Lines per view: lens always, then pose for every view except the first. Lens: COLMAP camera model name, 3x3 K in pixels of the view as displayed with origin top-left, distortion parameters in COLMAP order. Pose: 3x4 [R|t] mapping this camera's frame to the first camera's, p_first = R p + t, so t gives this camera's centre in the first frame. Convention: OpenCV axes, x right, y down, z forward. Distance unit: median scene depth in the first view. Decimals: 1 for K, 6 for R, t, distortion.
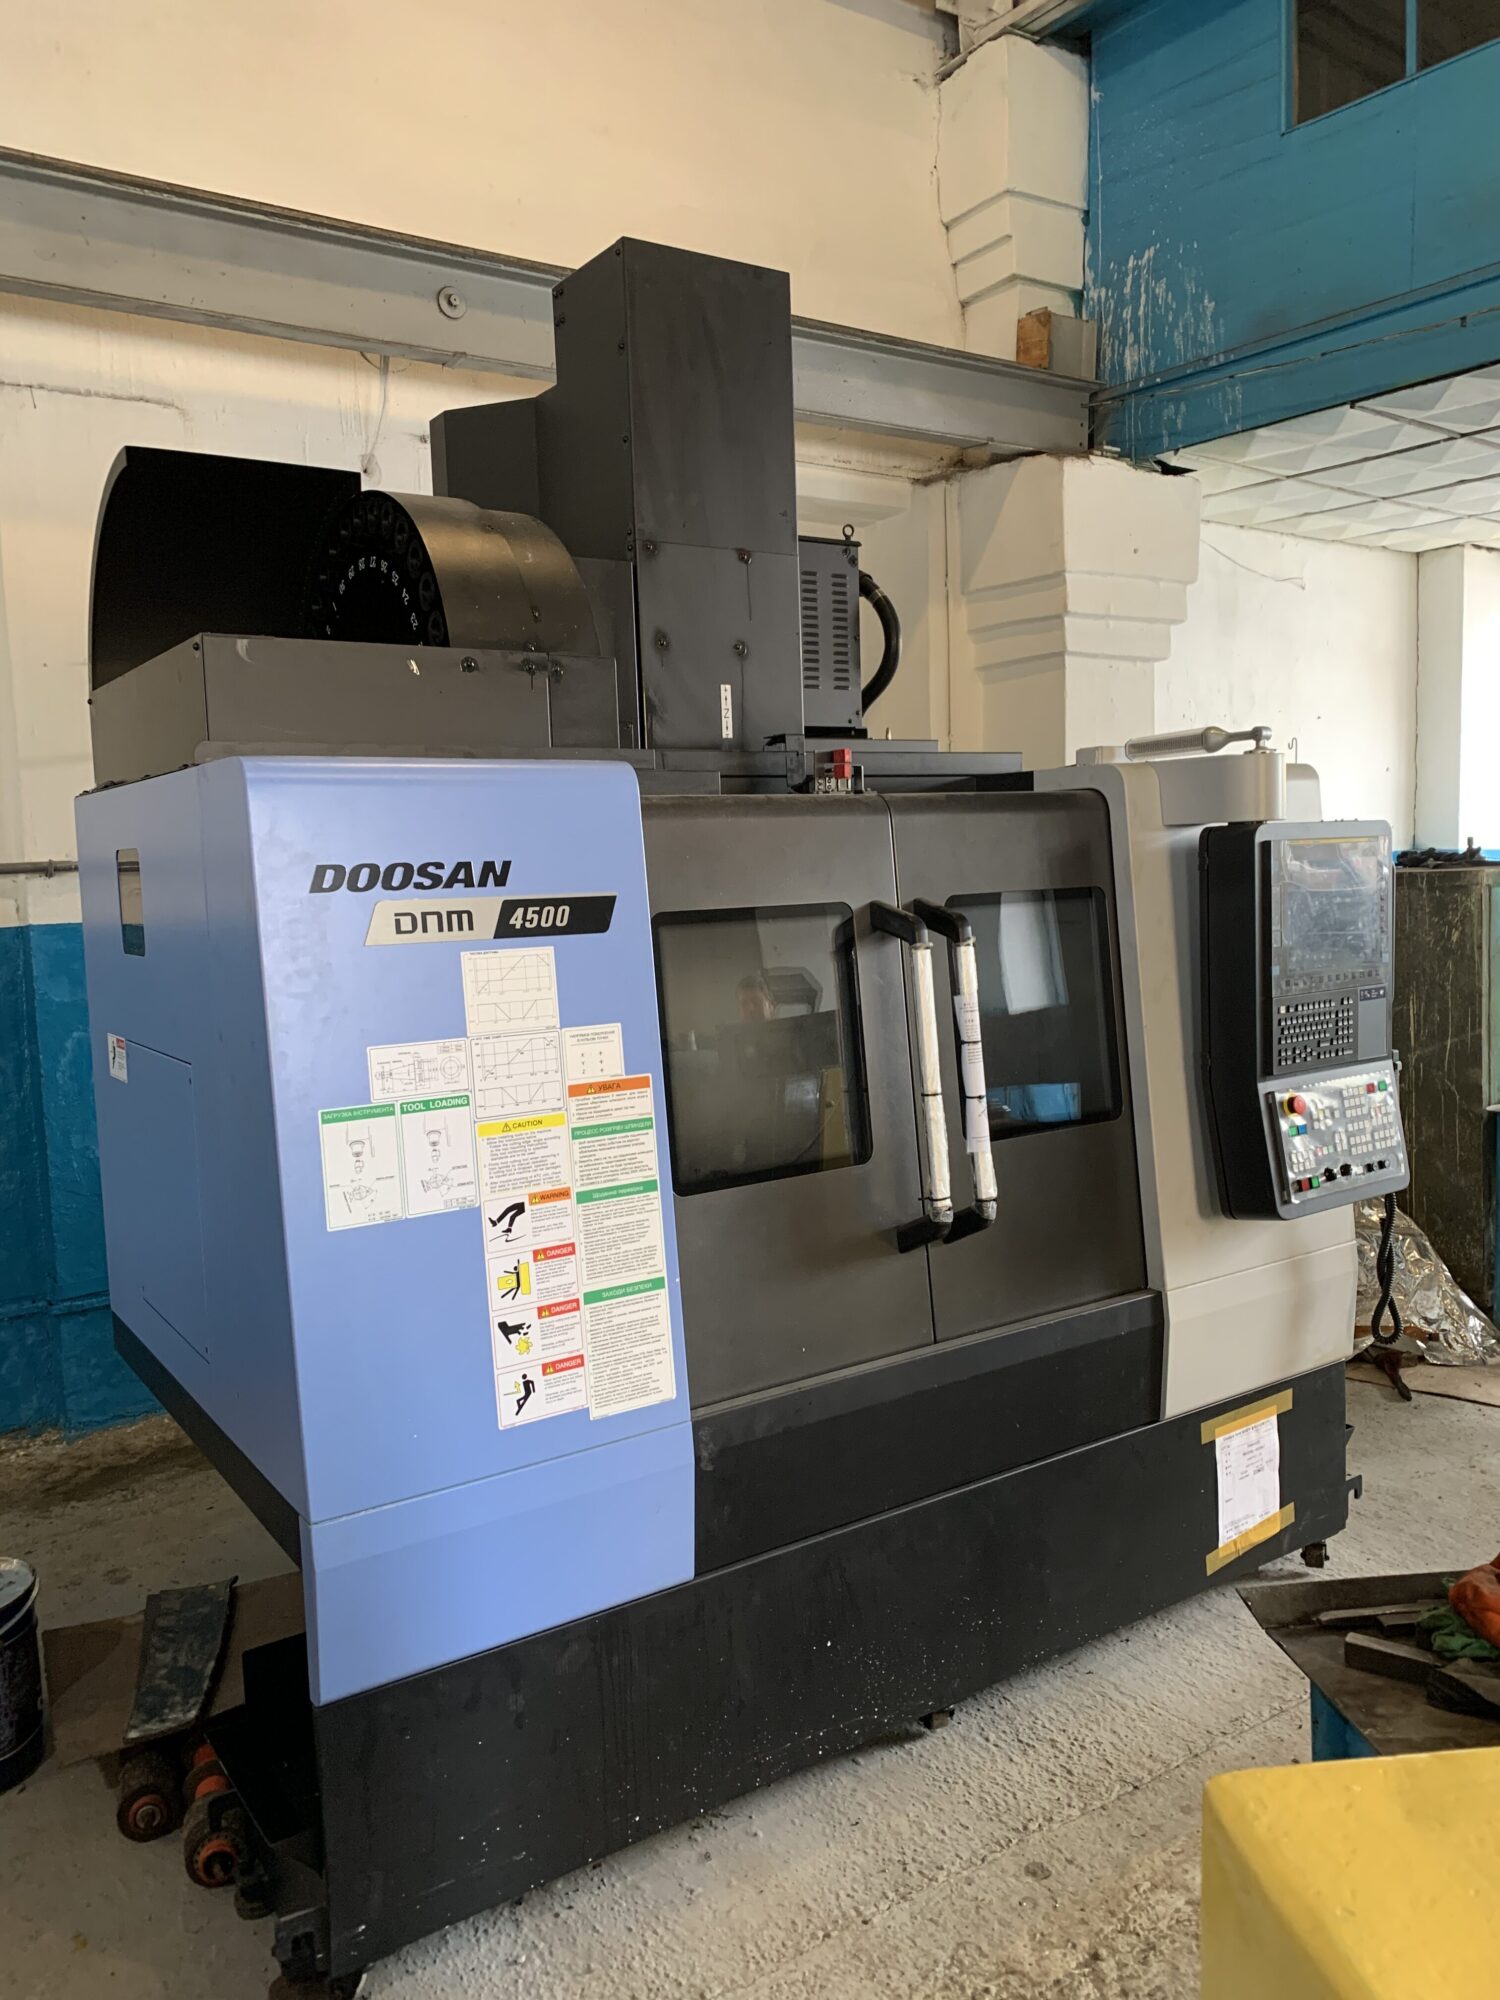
lens RADIAL K [[1533.7, 0, 749.9], [0, 1533.7, 993.3], [0, 0, 1]] dist [0.035203, 0.000136]
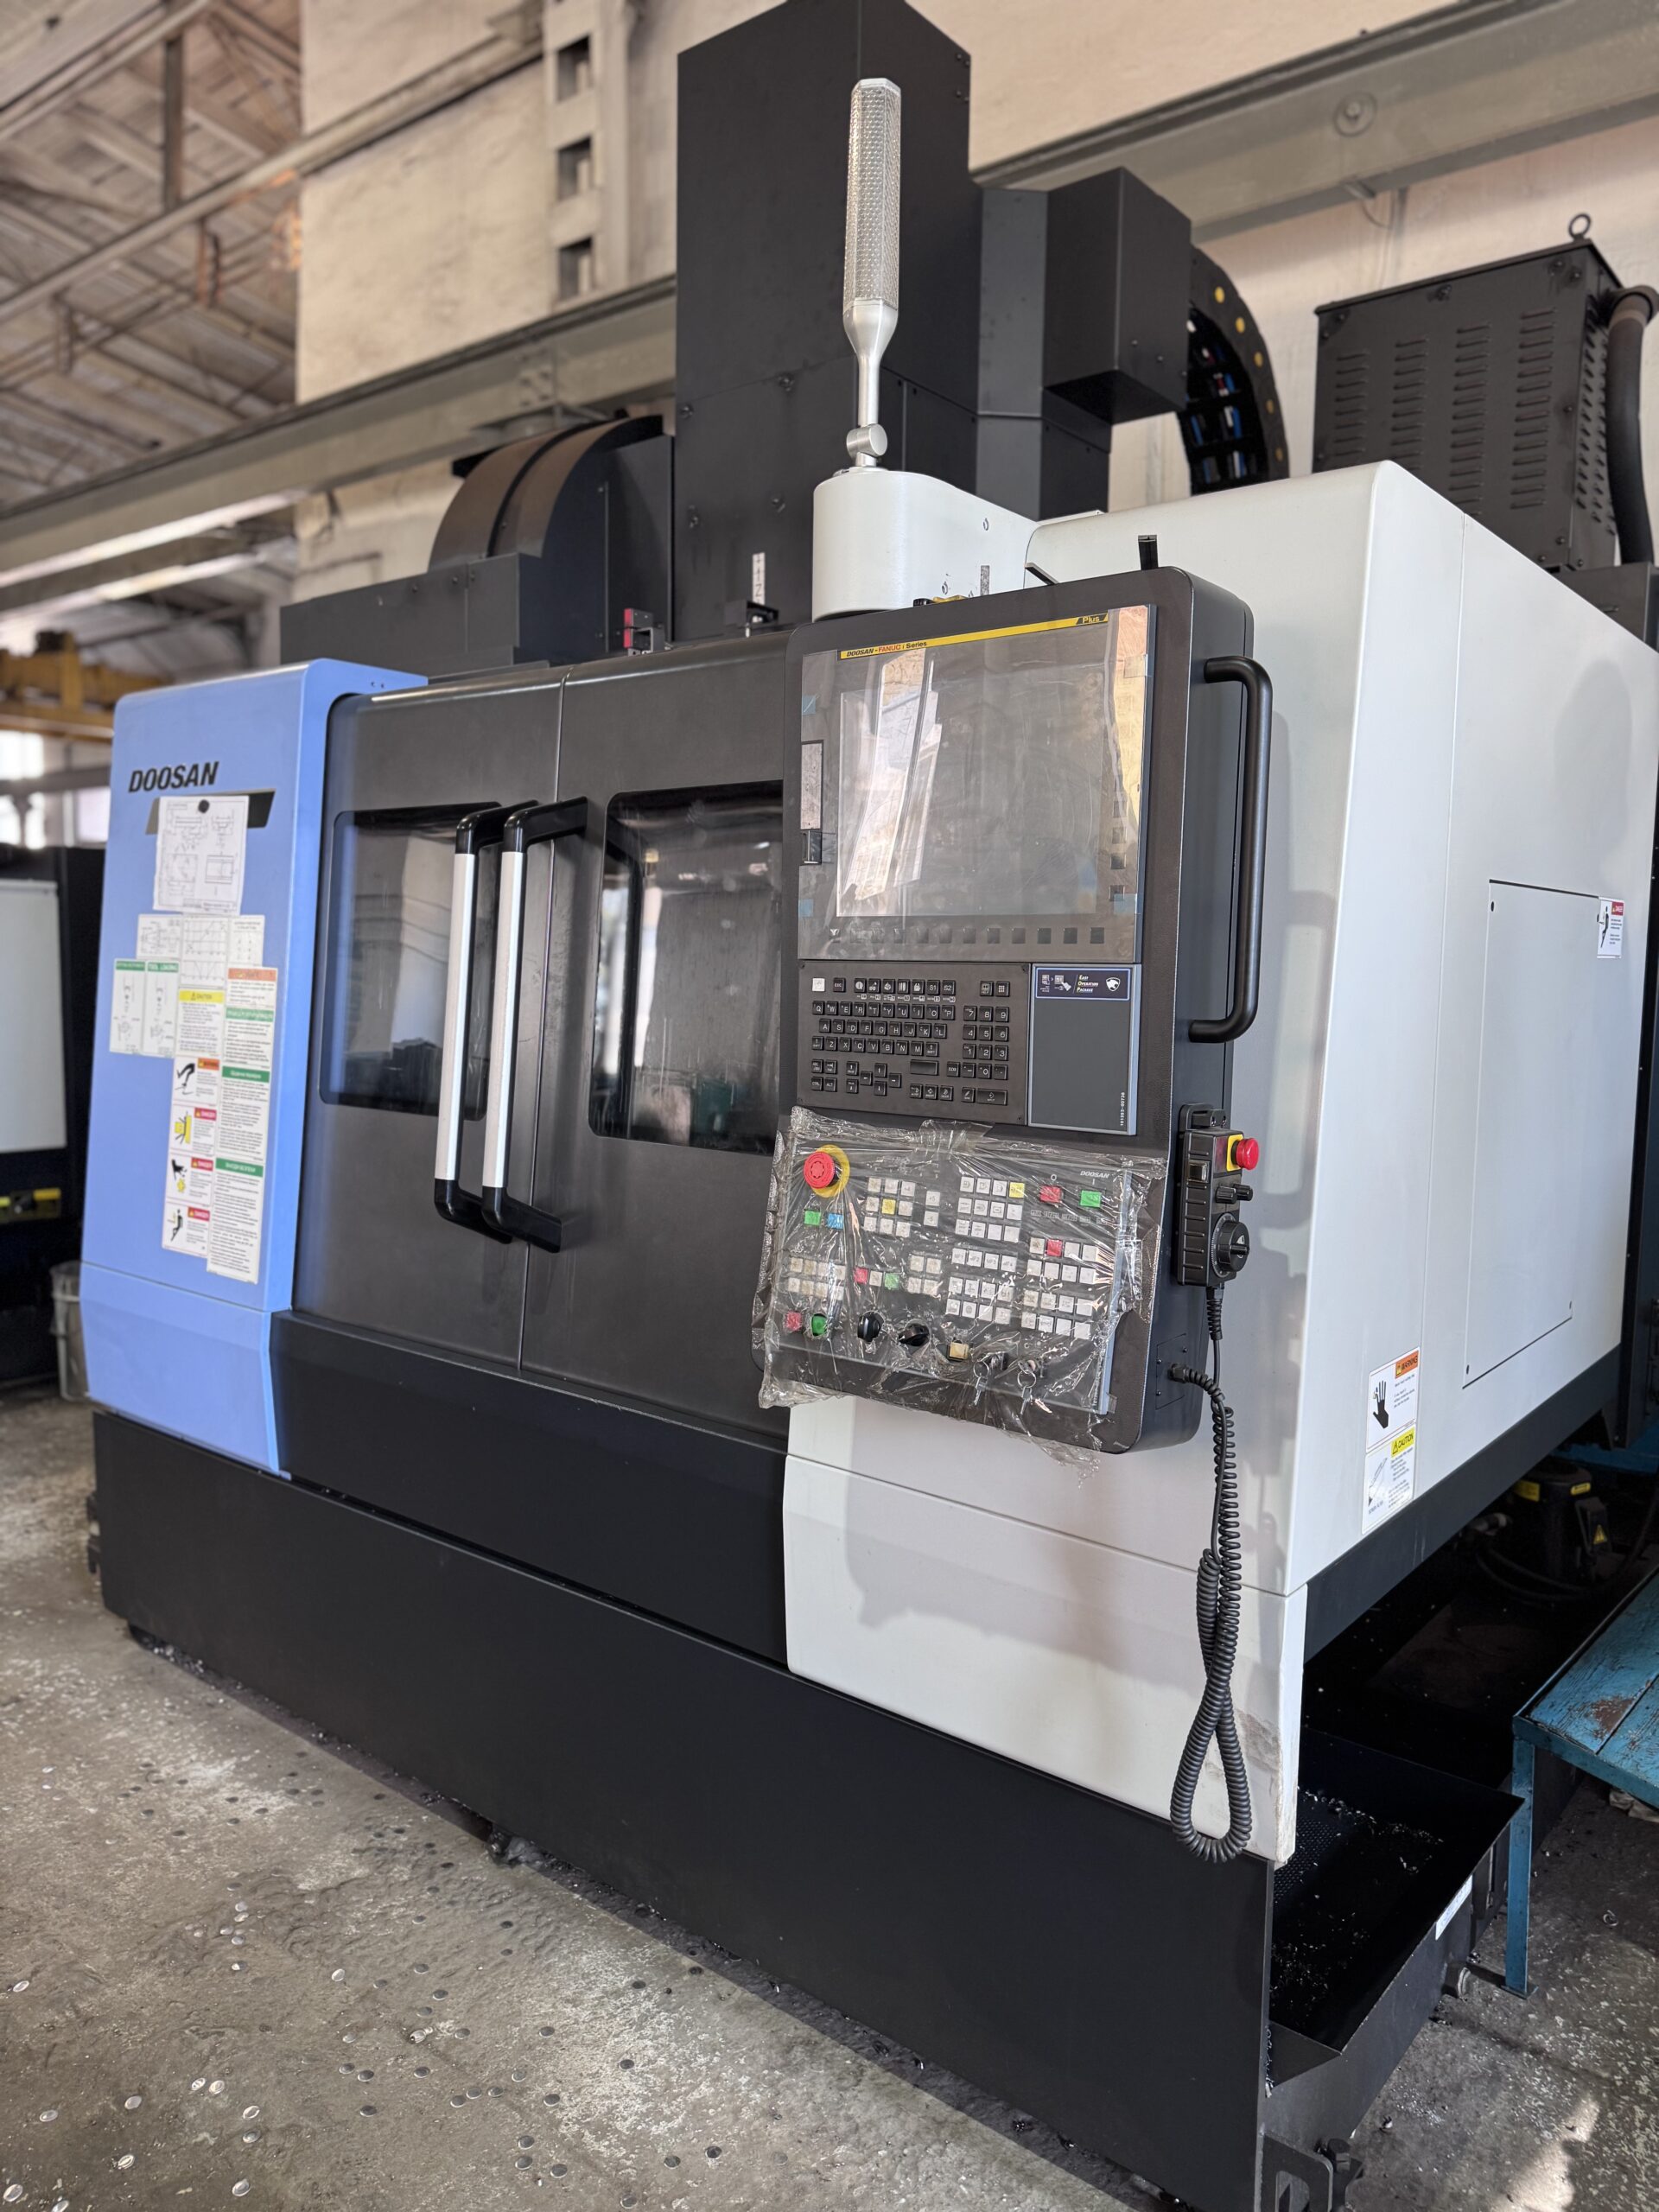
lens RADIAL K [[1572.0, 0, 821.1], [0, 1572.0, 1110.9], [0, 0, 1]] dist [0.001519, -0.000134]
pose [[0.300696, 0.133922, -0.944270, 1.090546], [-0.111150, 0.988266, 0.104767, -0.003383], [0.947221, 0.073453, 0.312053, 1.068831]]
